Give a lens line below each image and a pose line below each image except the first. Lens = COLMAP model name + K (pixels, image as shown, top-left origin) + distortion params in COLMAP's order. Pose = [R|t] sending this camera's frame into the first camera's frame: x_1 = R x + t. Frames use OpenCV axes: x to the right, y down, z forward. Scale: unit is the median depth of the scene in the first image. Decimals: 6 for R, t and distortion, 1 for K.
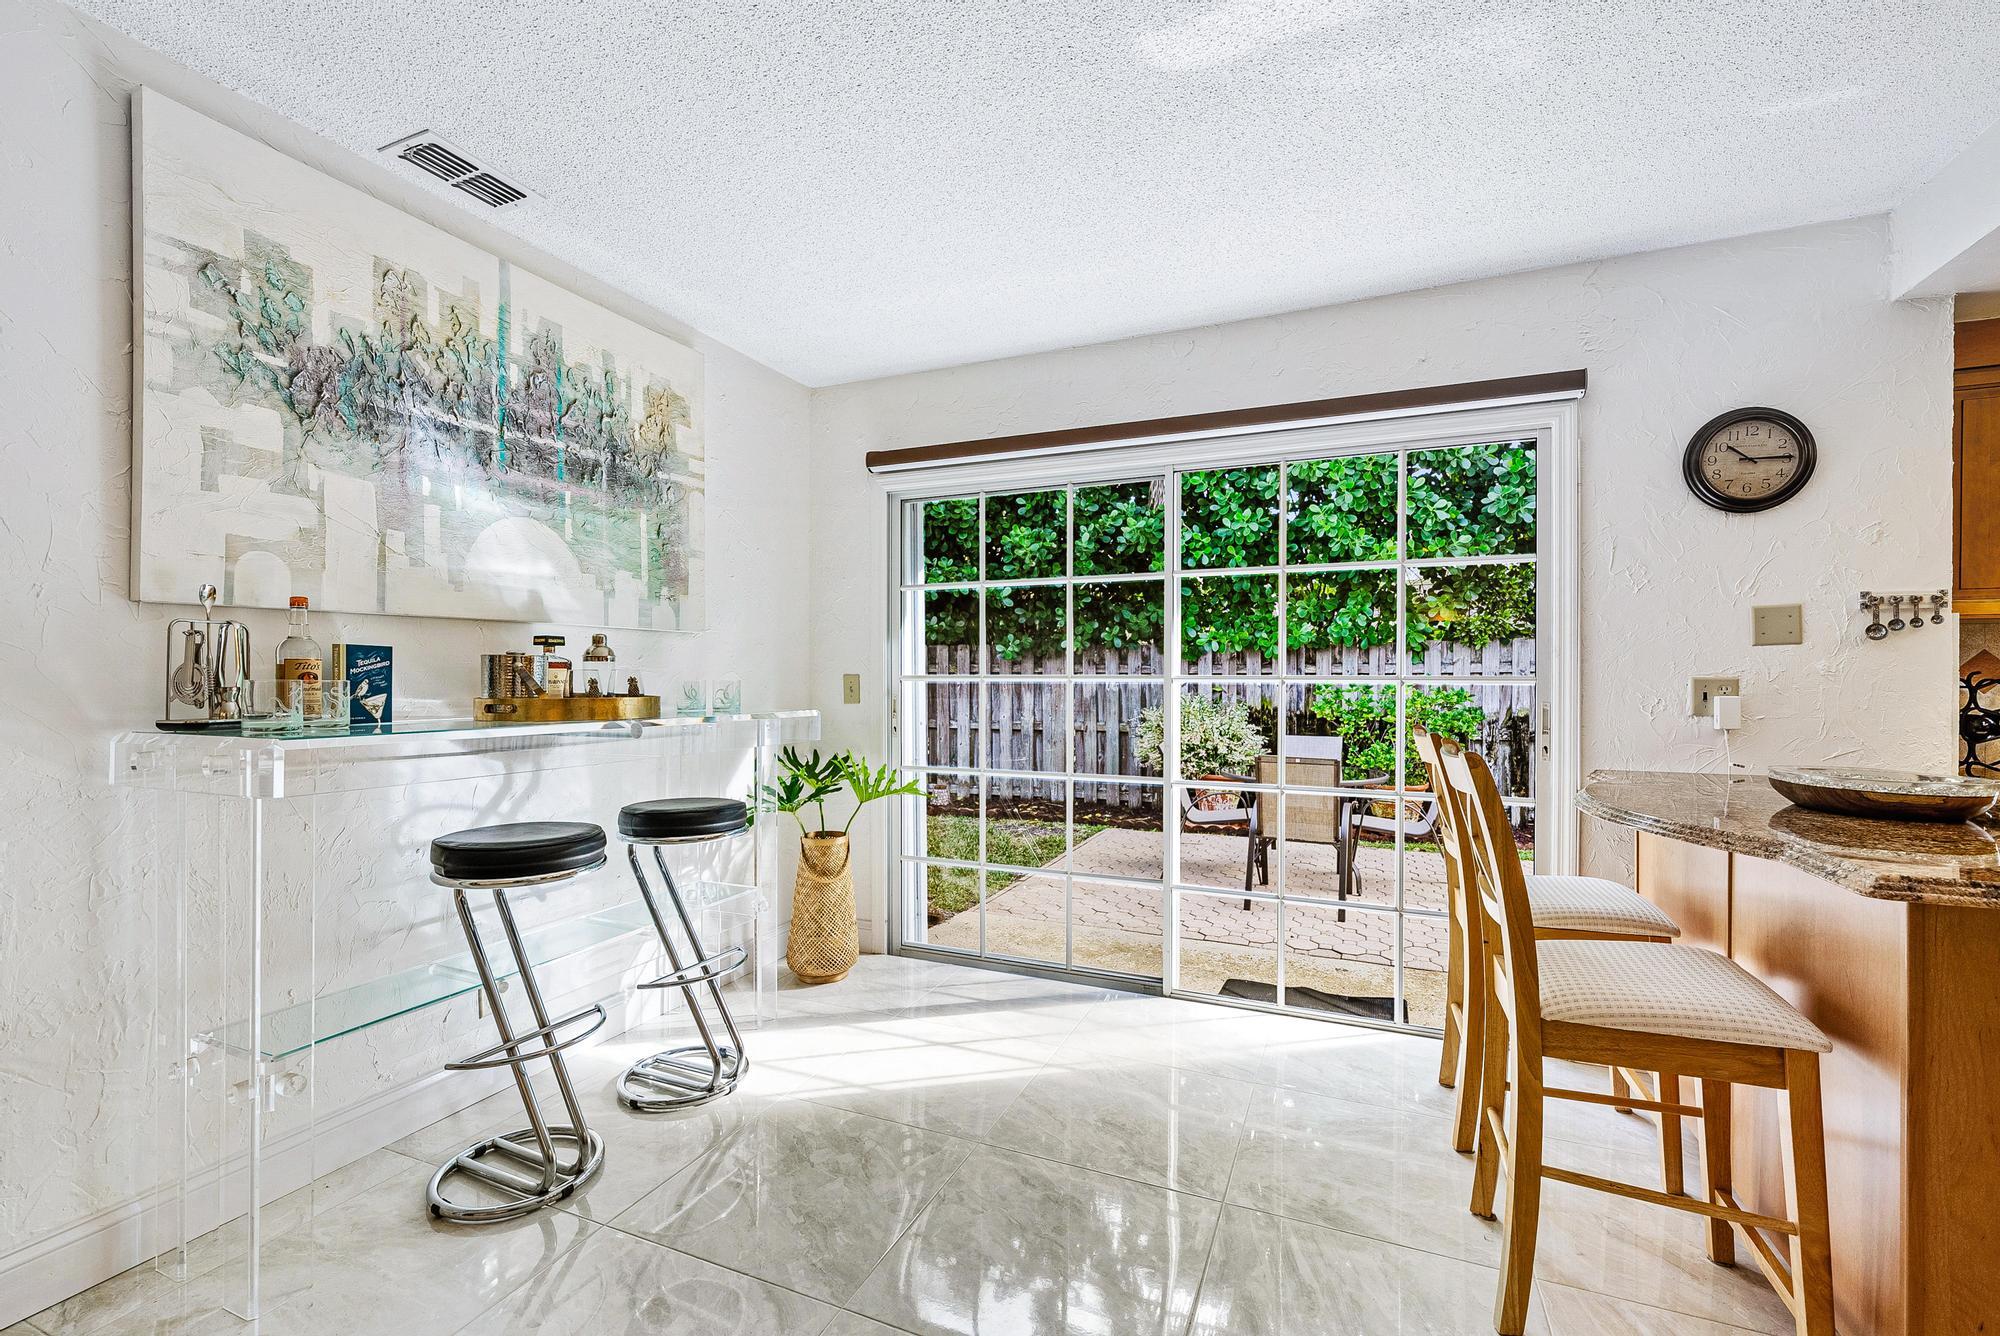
lens RADIAL K [[847.7, 0, 995.6], [0, 847.7, 685.4], [0, 0, 1]] dist [-0.008047, 0.000125]
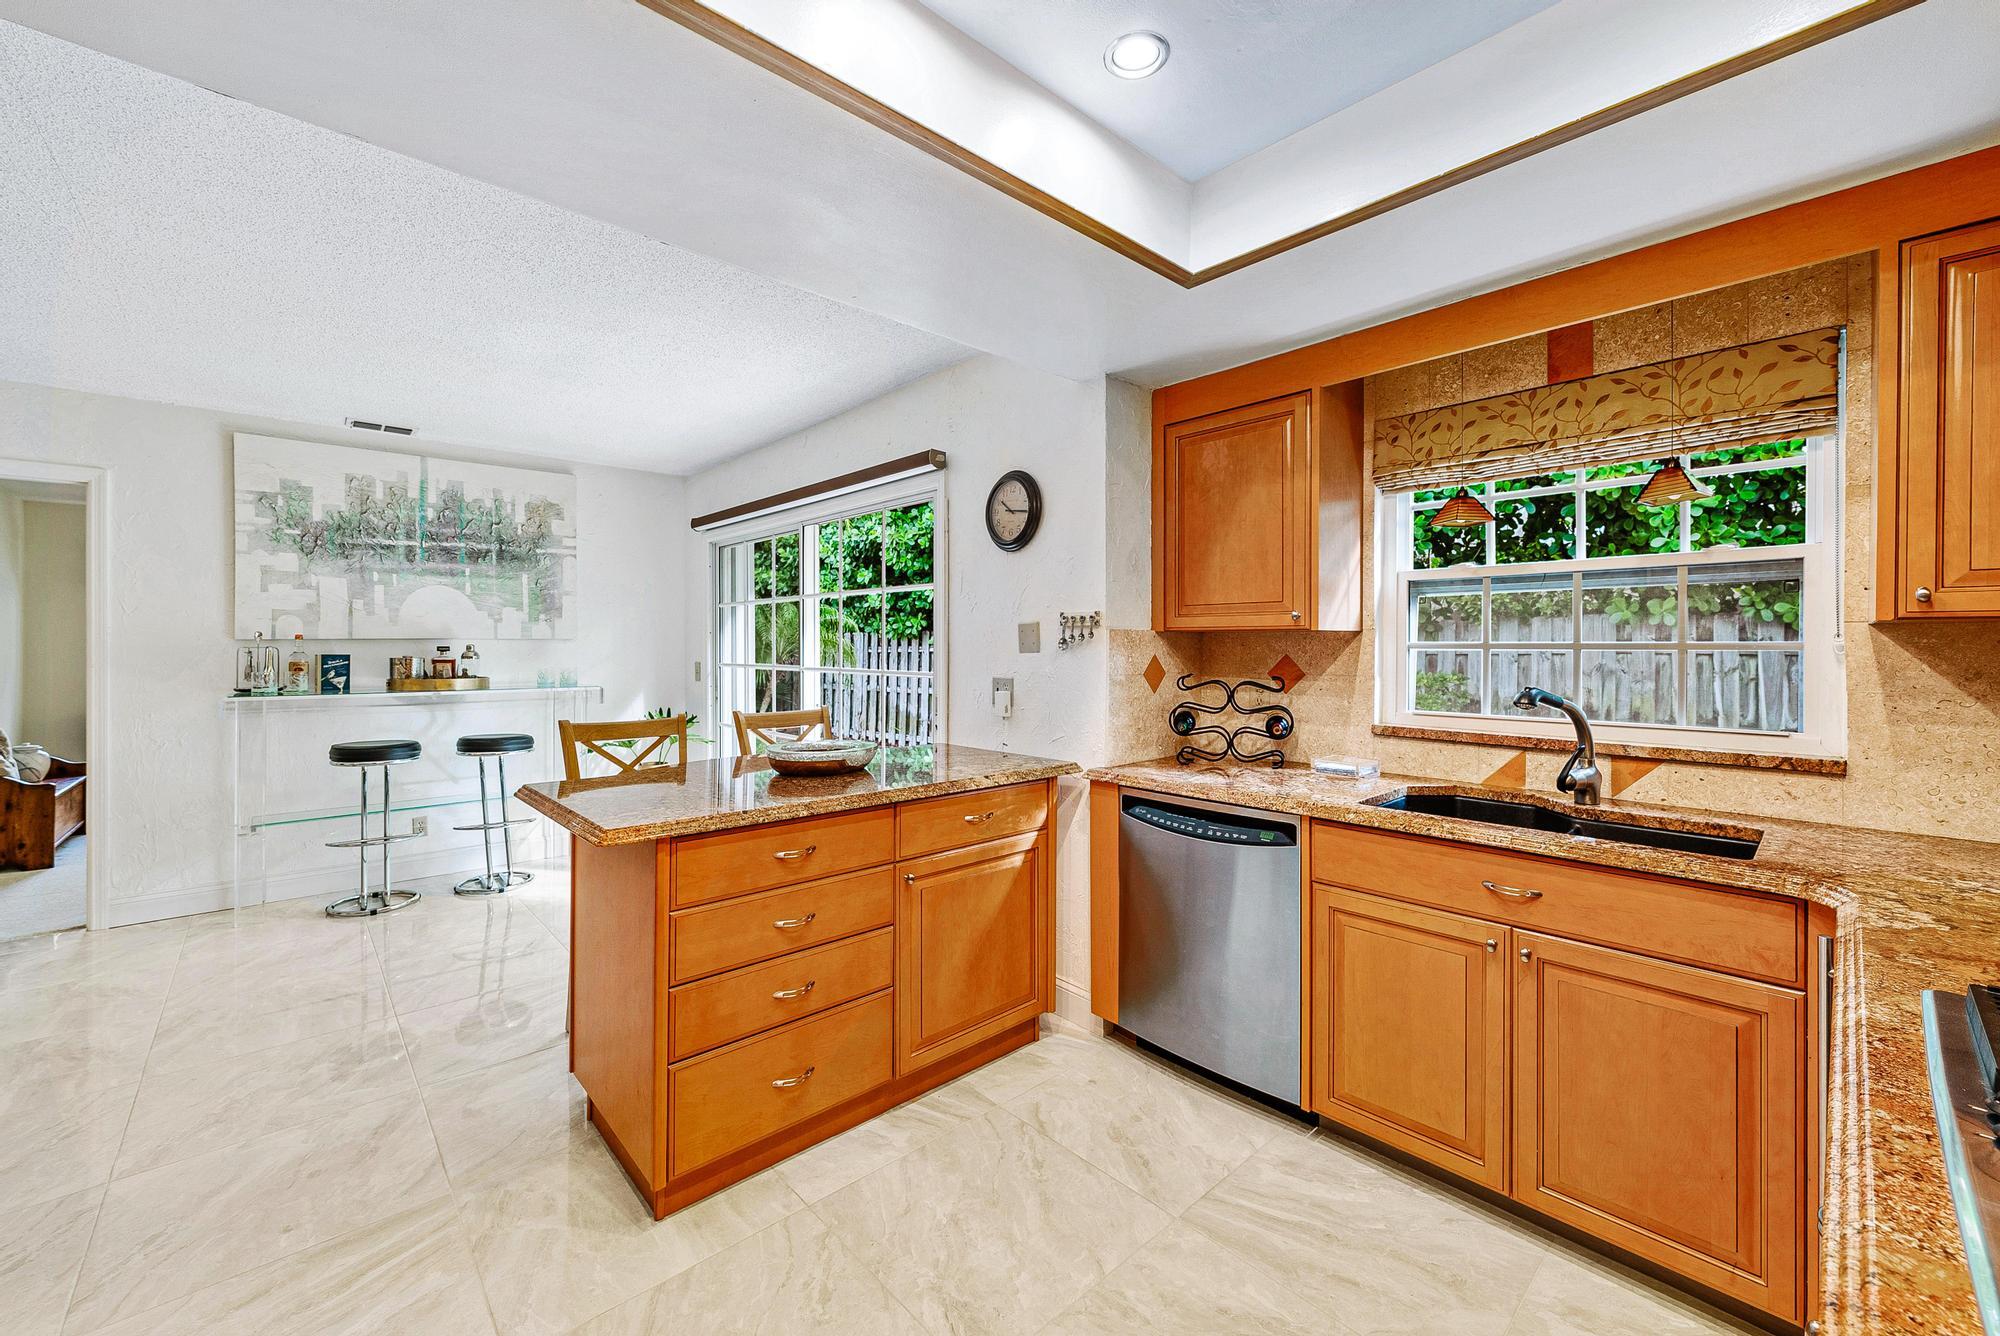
lens RADIAL K [[814.9, 0, 1001.4], [0, 814.9, 655.4], [0, 0, 1]] dist [0.001806, -0.000249]
pose [[0.907297, 0.004573, -0.420466, 1.500261], [-0.002383, 0.999981, 0.005735, -0.053638], [0.420484, -0.004201, 0.907290, -0.172390]]
